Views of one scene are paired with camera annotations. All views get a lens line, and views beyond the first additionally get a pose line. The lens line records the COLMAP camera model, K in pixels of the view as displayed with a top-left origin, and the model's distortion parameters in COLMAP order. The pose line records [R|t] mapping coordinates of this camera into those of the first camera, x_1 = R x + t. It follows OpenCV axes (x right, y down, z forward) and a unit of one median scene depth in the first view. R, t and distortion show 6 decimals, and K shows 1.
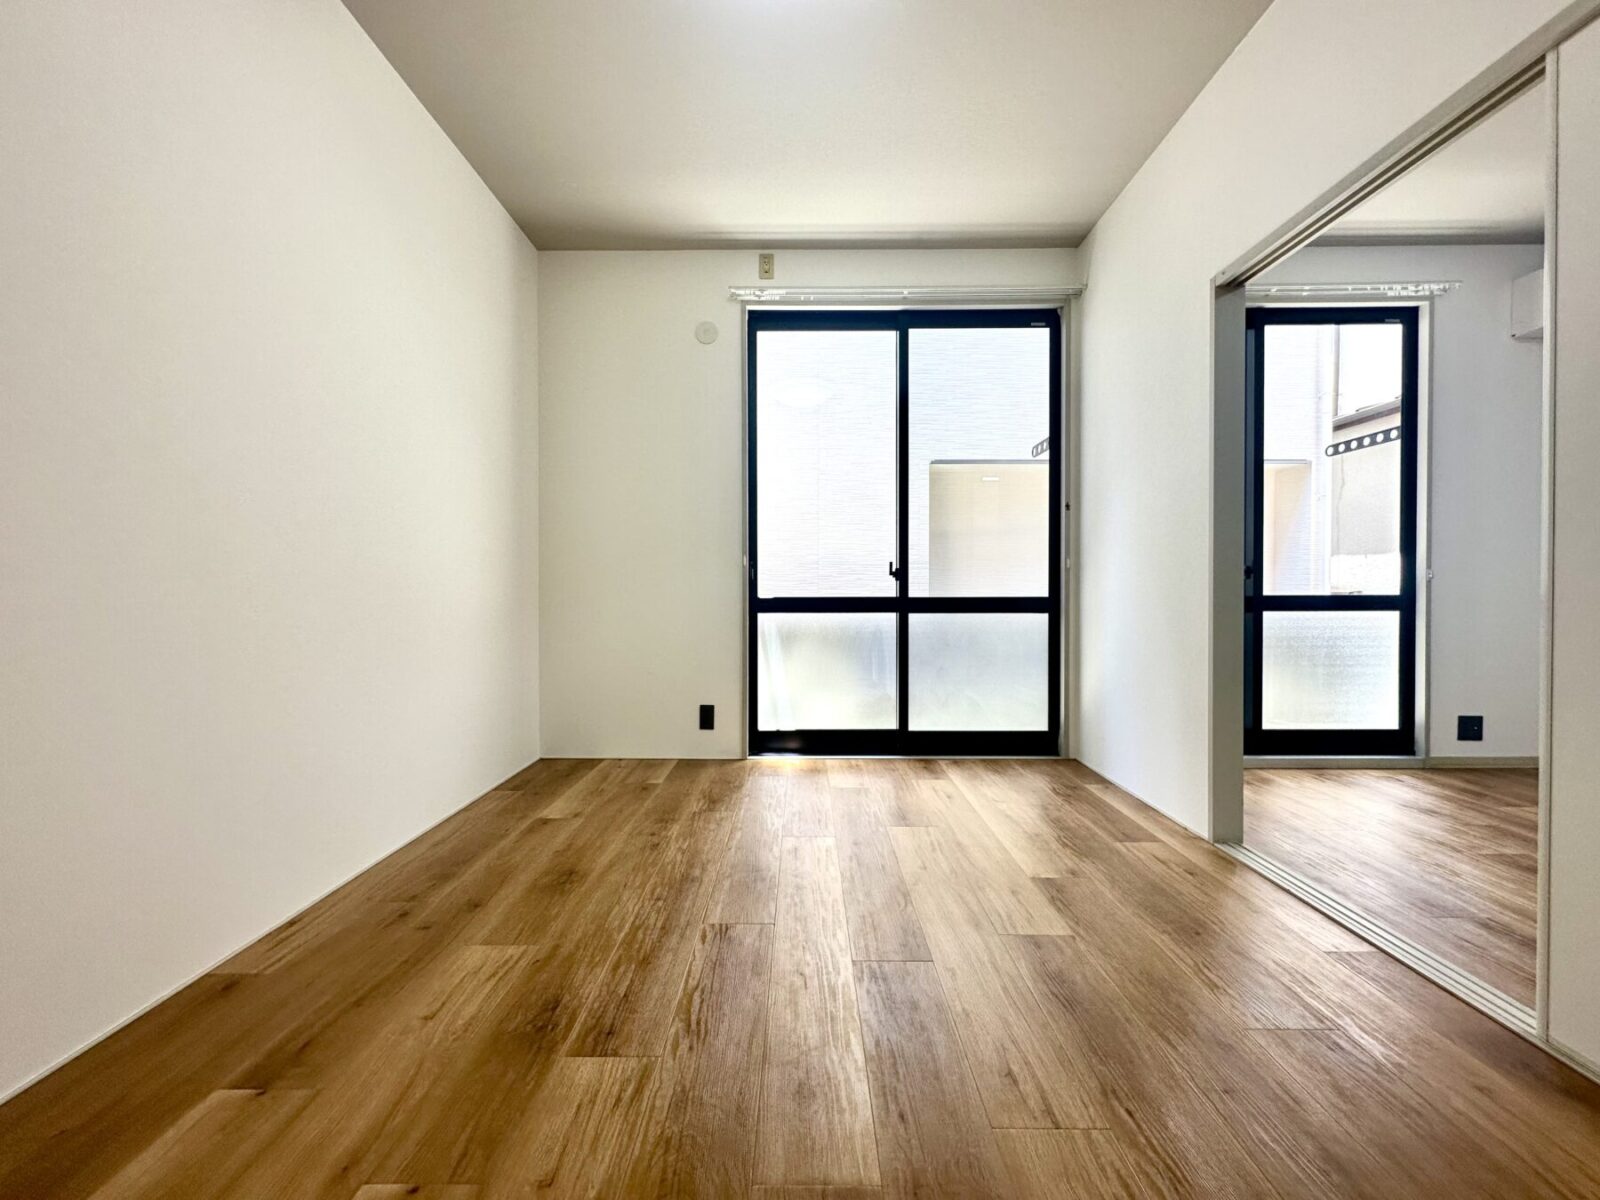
lens RADIAL K [[640.7, 0, 799.5], [0, 640.7, 602.4], [0, 0, 1]] dist [-0.002154, 0.000427]
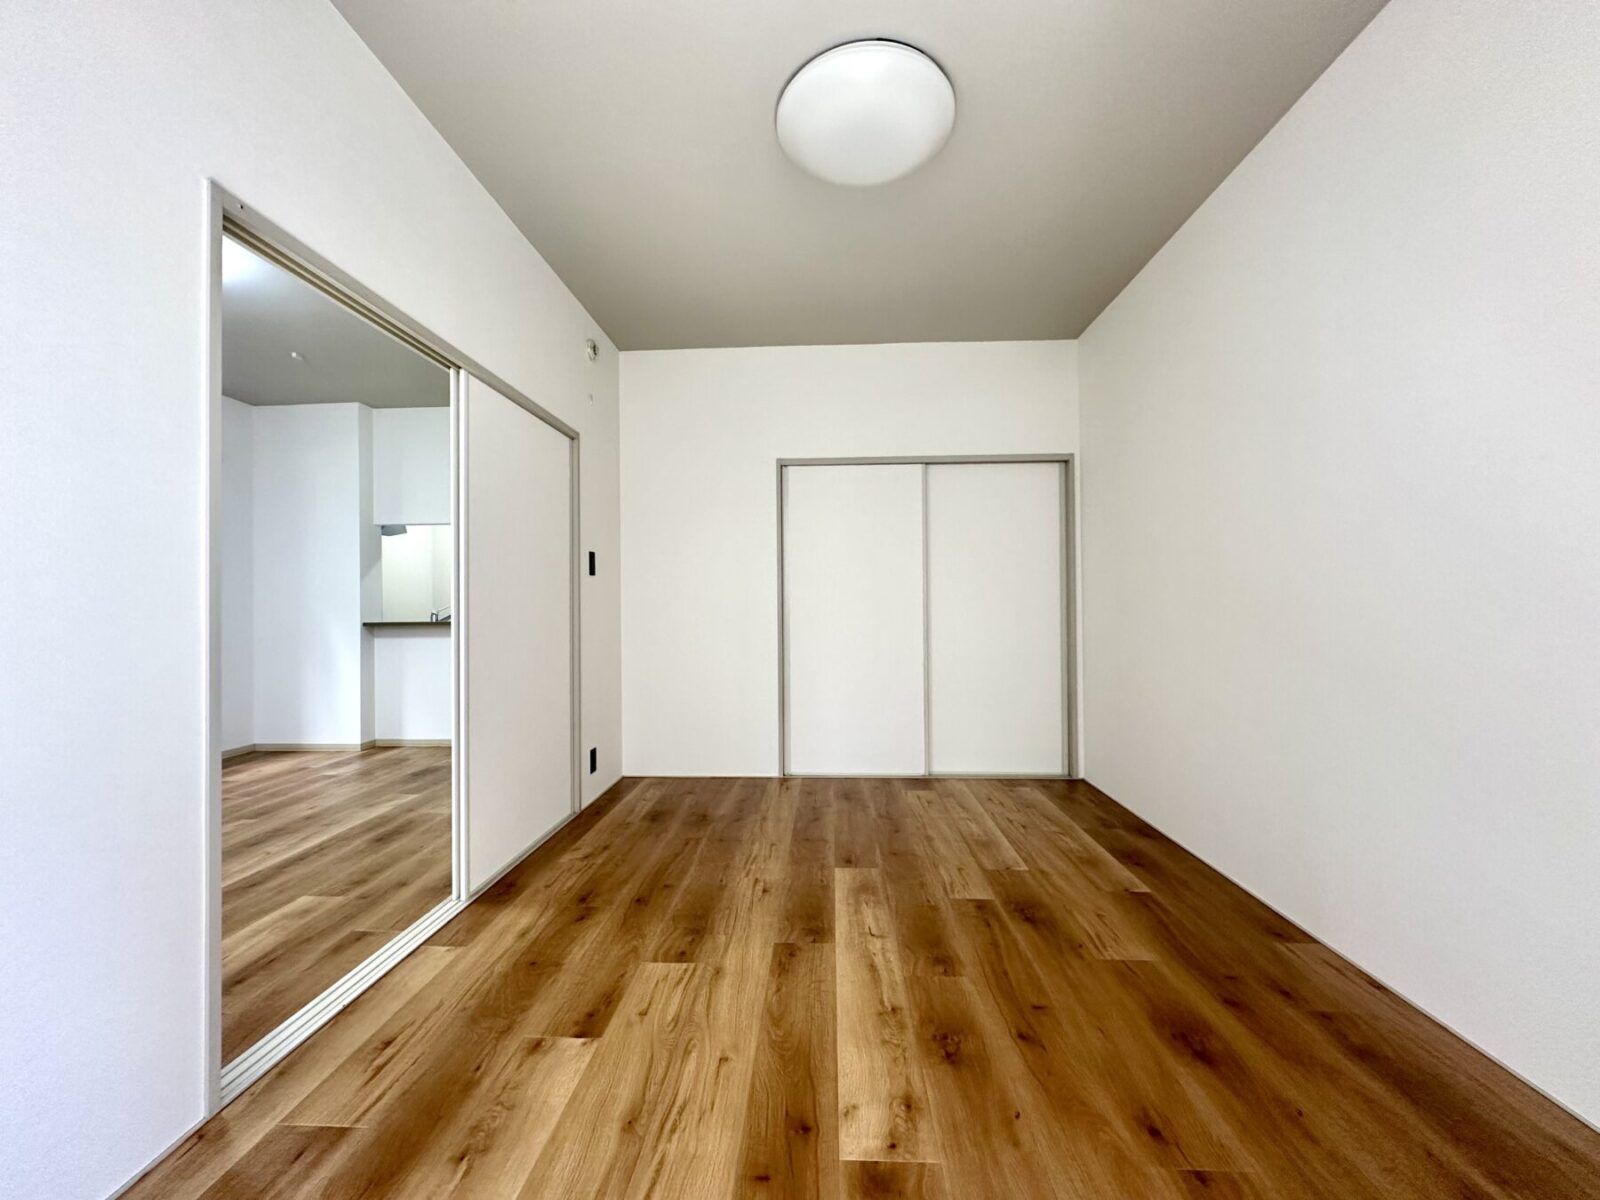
lens RADIAL K [[640.7, 0, 798.7], [0, 640.7, 604.4], [0, 0, 1]] dist [-0.002154, 0.000427]
pose [[-0.998998, 0.010759, 0.043450, 0.077465], [0.011489, 0.999796, 0.016593, -0.129915], [-0.043263, 0.017075, -0.998918, 1.906132]]
